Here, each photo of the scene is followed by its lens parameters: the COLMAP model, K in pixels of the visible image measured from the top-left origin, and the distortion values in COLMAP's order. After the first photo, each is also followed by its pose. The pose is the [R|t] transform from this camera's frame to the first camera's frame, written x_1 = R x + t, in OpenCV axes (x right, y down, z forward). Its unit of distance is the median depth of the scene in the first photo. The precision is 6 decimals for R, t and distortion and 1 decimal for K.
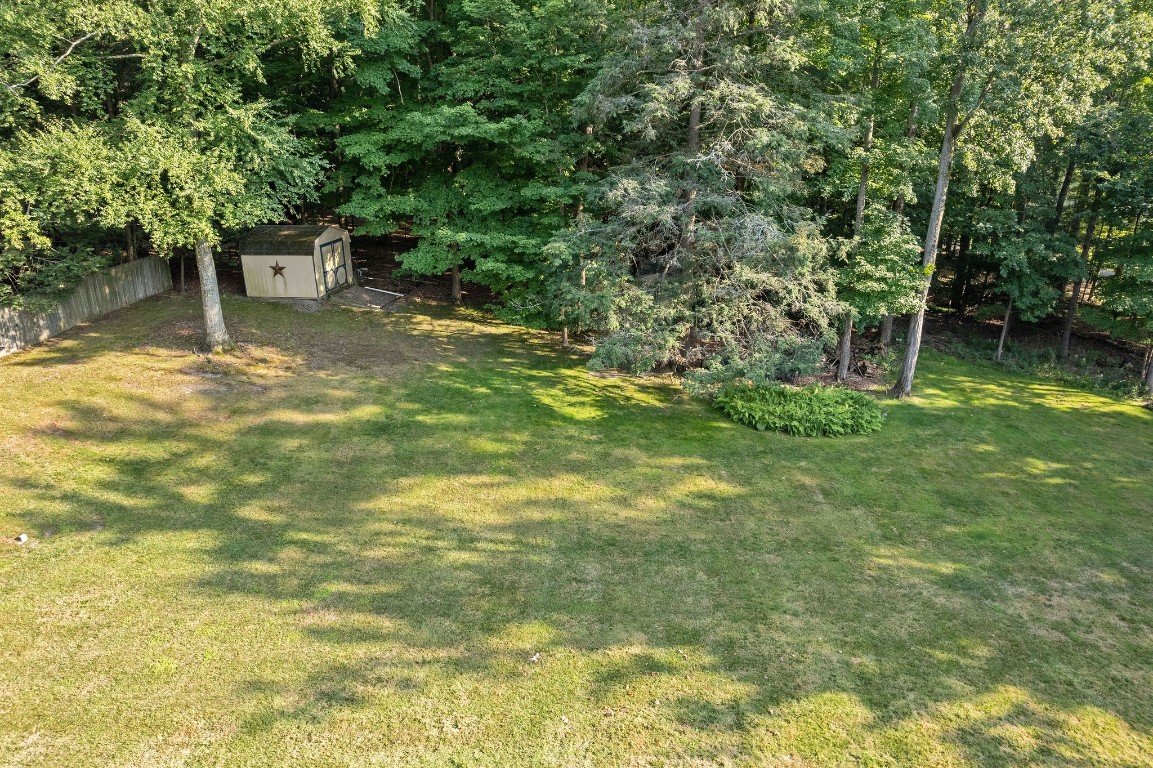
lens RADIAL K [[726.3, 0, 576.5], [0, 726.3, 384.0], [0, 0, 1]] dist [-0.095832, 0.074133]
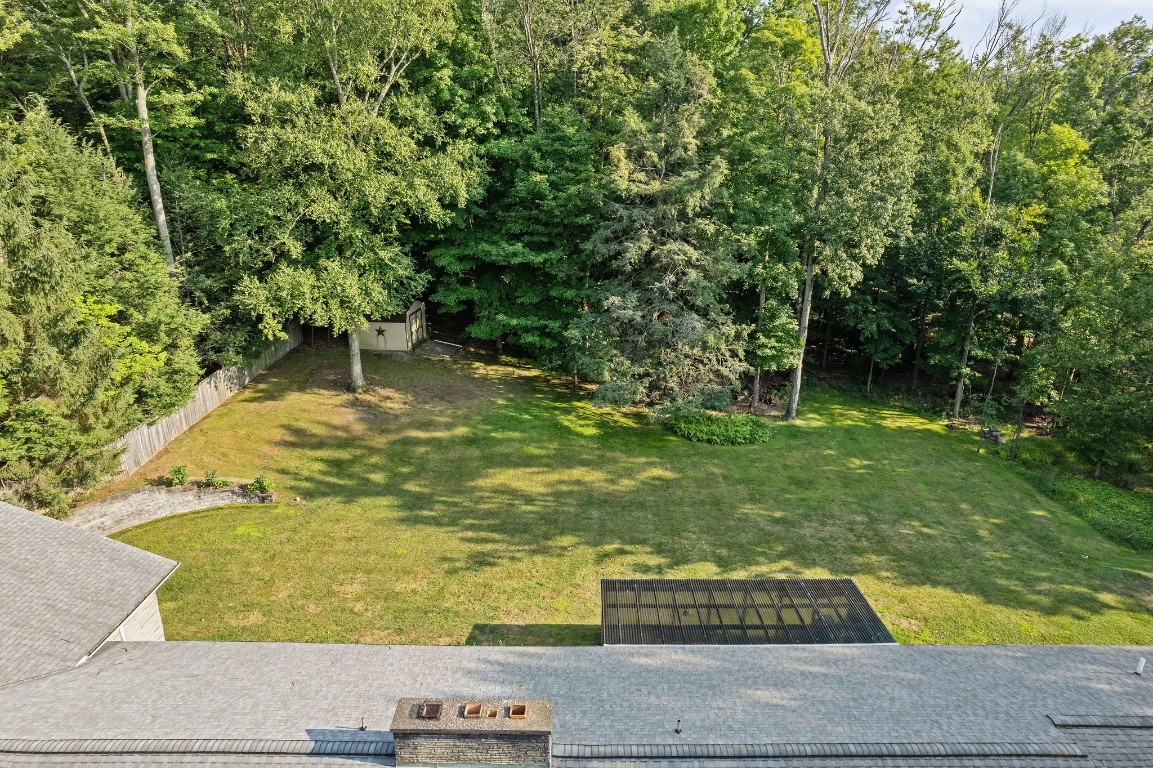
lens RADIAL K [[726.3, 0, 576.5], [0, 726.3, 384.0], [0, 0, 1]] dist [-0.095832, 0.074133]
pose [[0.999990, -0.000065, 0.004544, -0.027082], [0.000088, 0.999987, -0.005057, -0.062066], [-0.004543, 0.005058, 0.999977, -0.693518]]
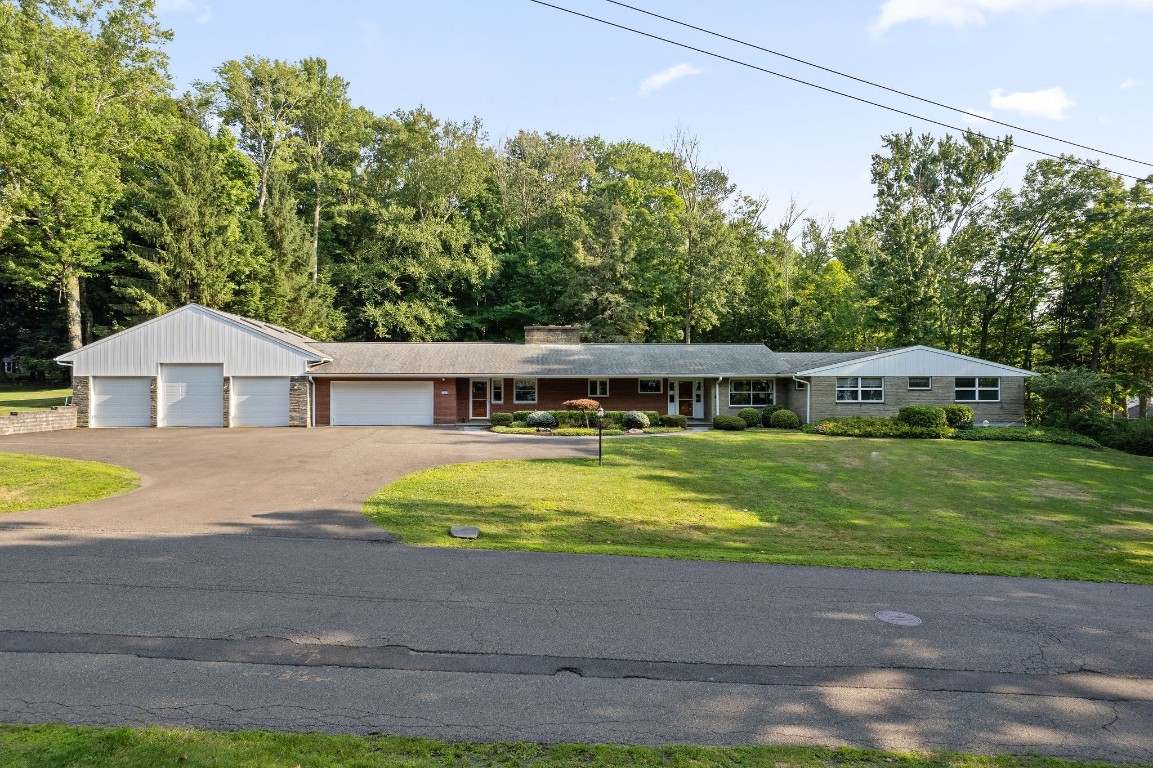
lens RADIAL K [[726.3, 0, 576.5], [0, 726.3, 384.0], [0, 0, 1]] dist [-0.095832, 0.074133]
pose [[0.995198, 0.004271, 0.097787, -0.217321], [0.027791, 0.945602, -0.324138, 0.895679], [-0.093852, 0.325299, 0.940942, -1.691711]]
